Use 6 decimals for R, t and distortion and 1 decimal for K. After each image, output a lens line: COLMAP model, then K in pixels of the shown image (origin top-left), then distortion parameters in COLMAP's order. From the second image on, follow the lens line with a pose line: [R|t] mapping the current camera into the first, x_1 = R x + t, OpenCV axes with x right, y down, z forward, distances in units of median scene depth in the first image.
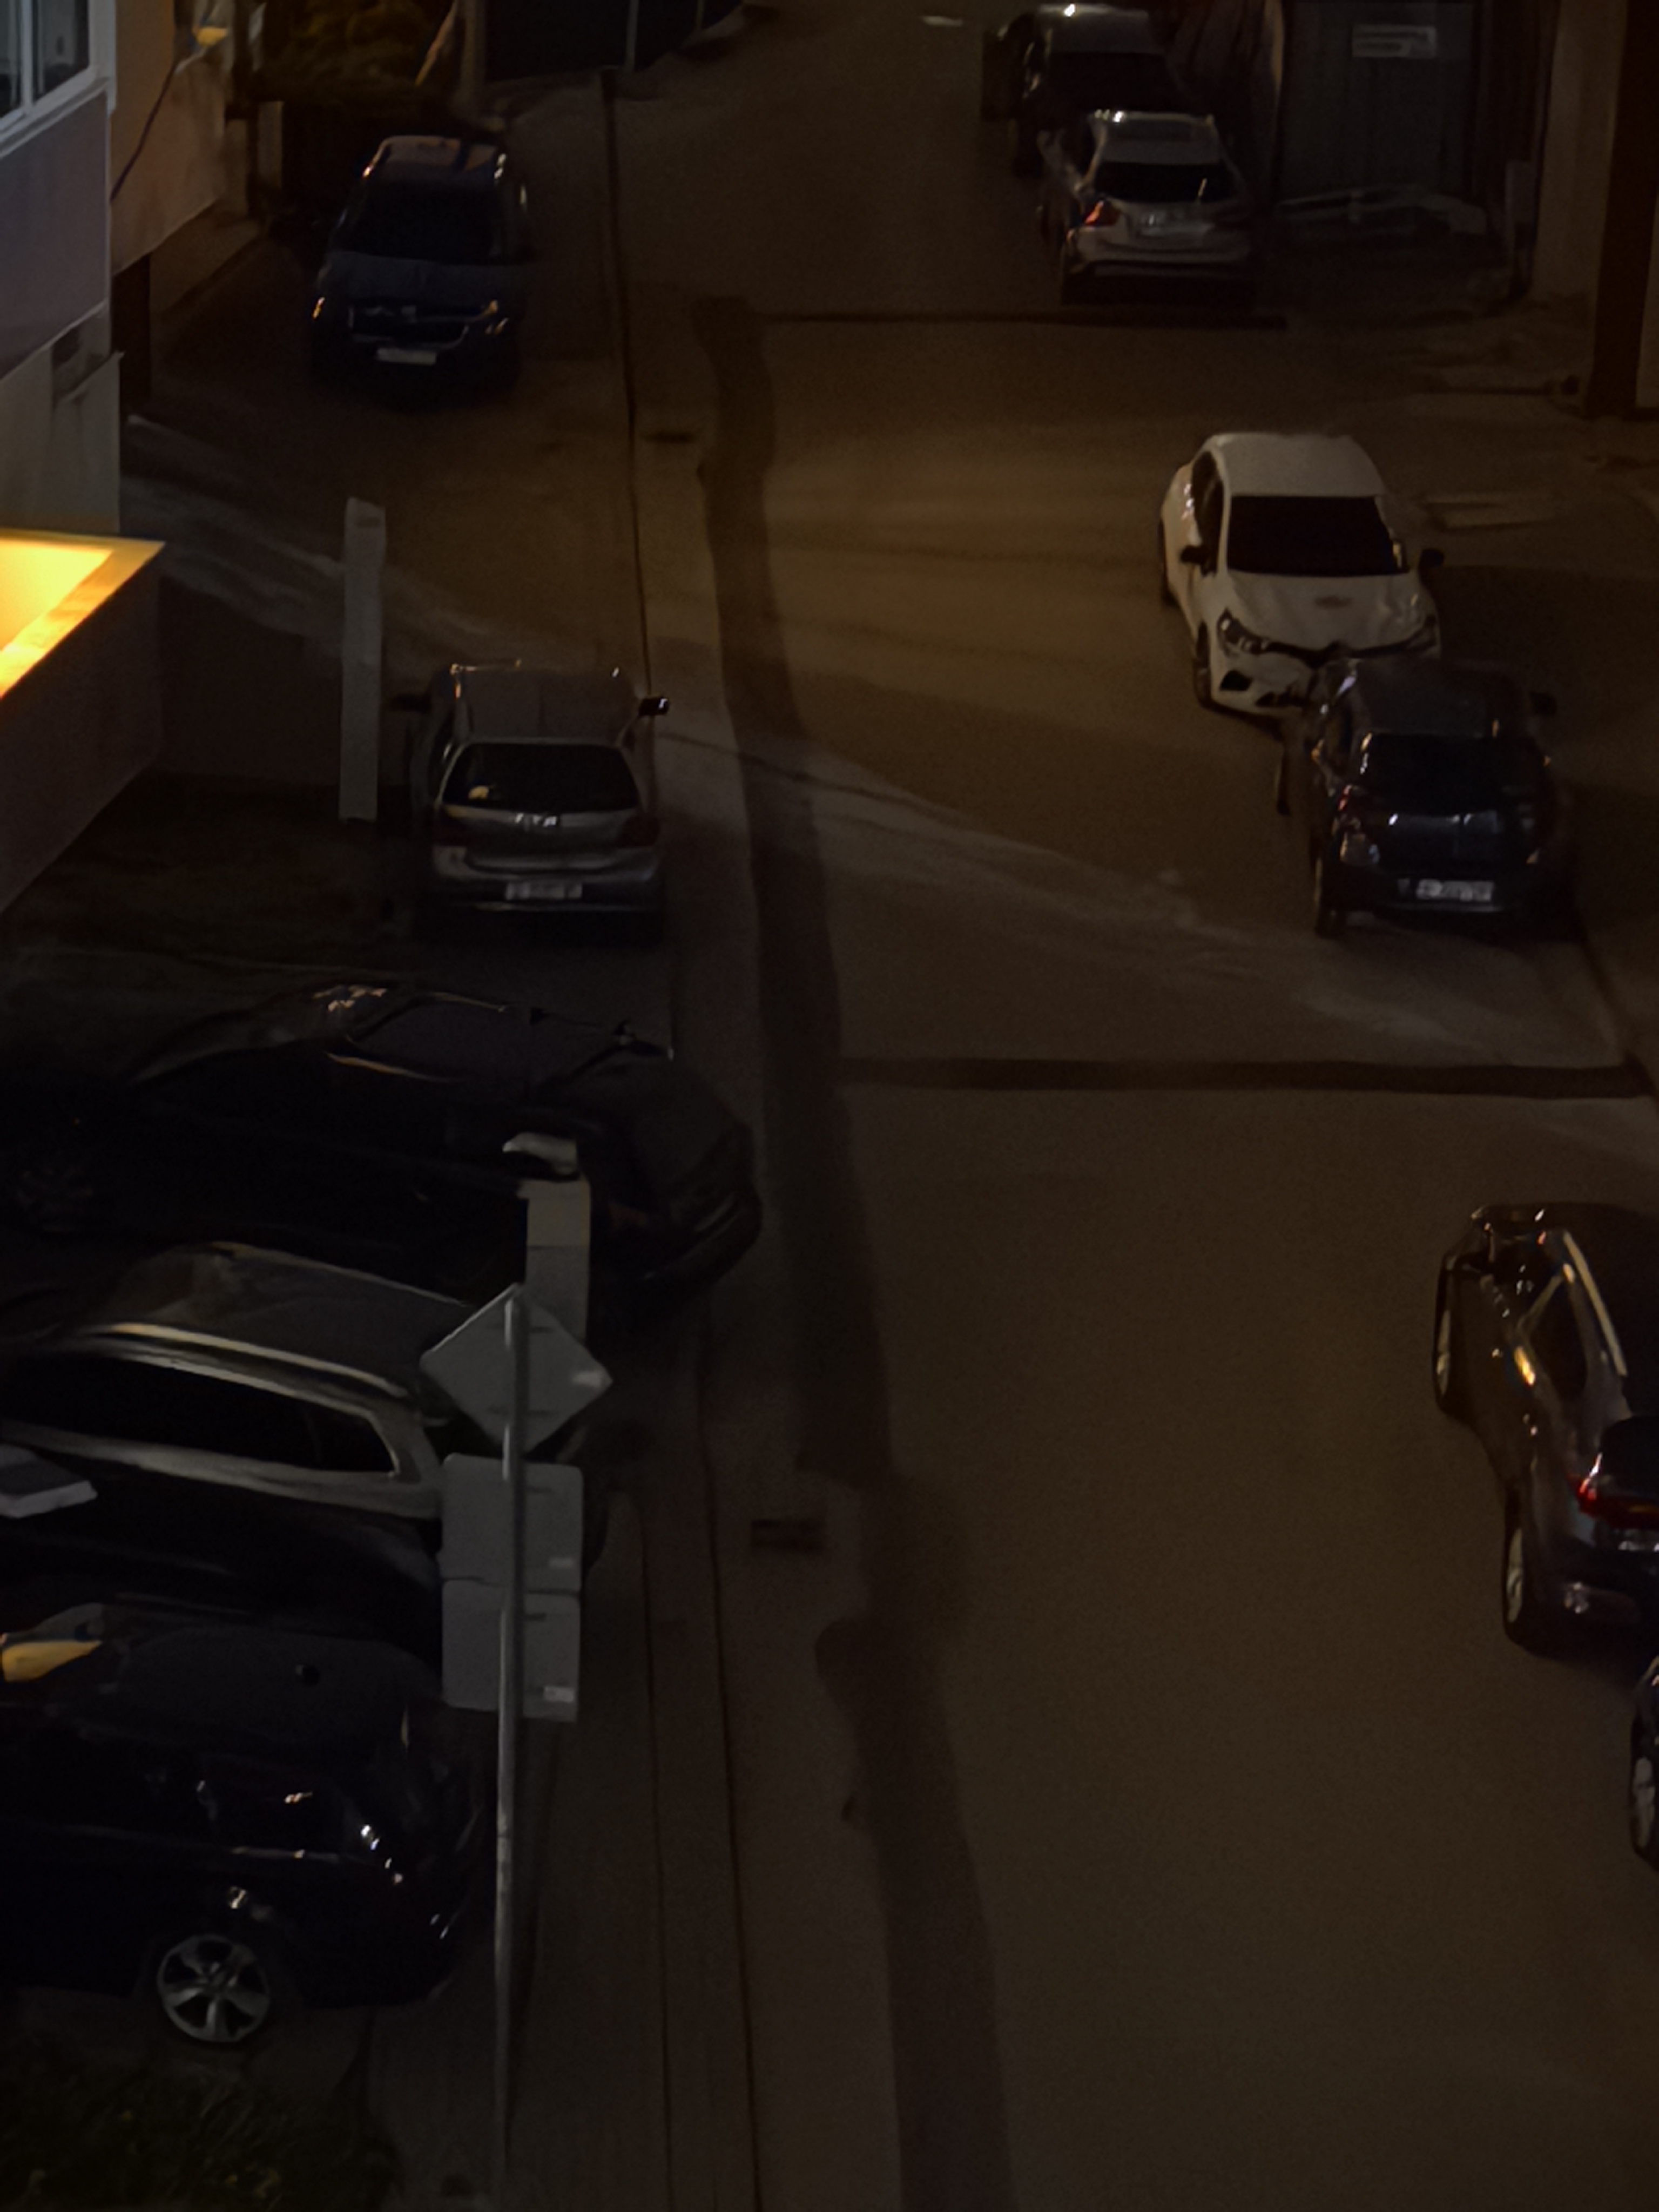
lens RADIAL K [[5999.4, 0, 828.6], [0, 5999.4, 1058.9], [0, 0, 1]] dist [0.090912, -0.106045]
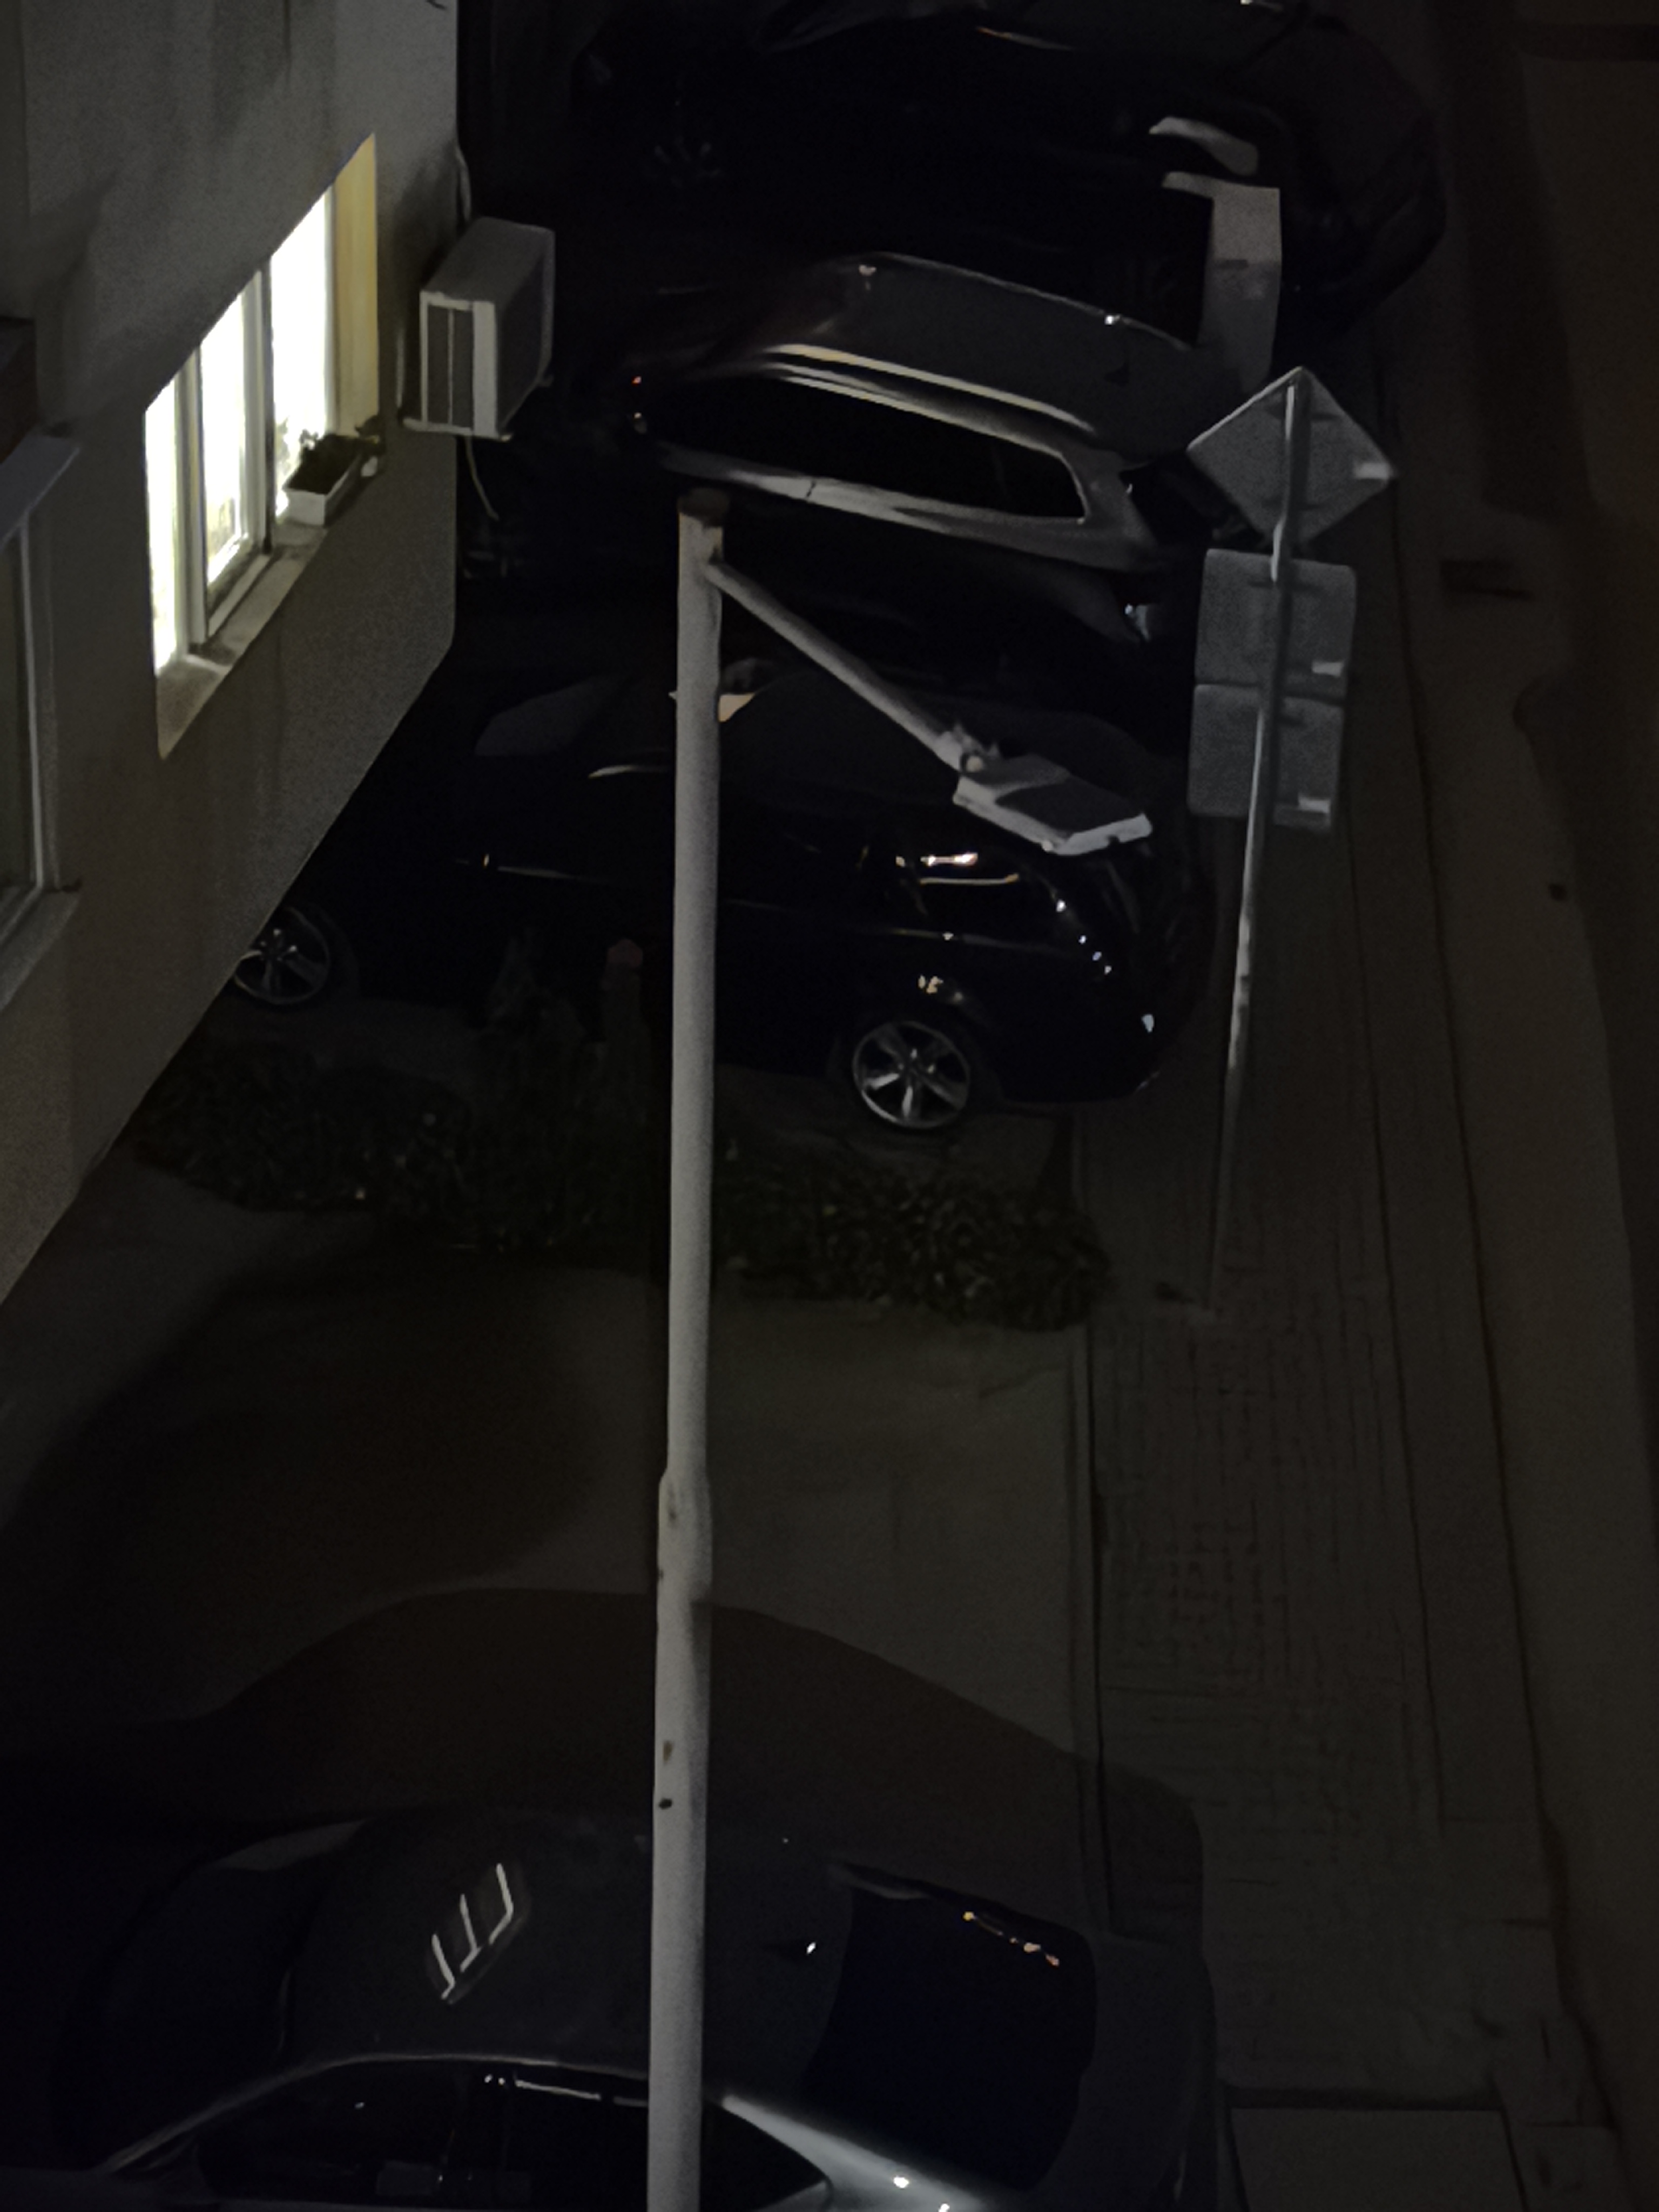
lens RADIAL K [[5919.0, 0, 829.5], [0, 5919.0, 1106.0], [0, 0, 1]] dist [0.633590, -8.852067]
pose [[0.997587, 0.035096, -0.059902, -0.058653], [-0.022356, 0.979247, 0.201434, -0.030555], [0.065728, -0.199609, 0.977669, 0.075728]]
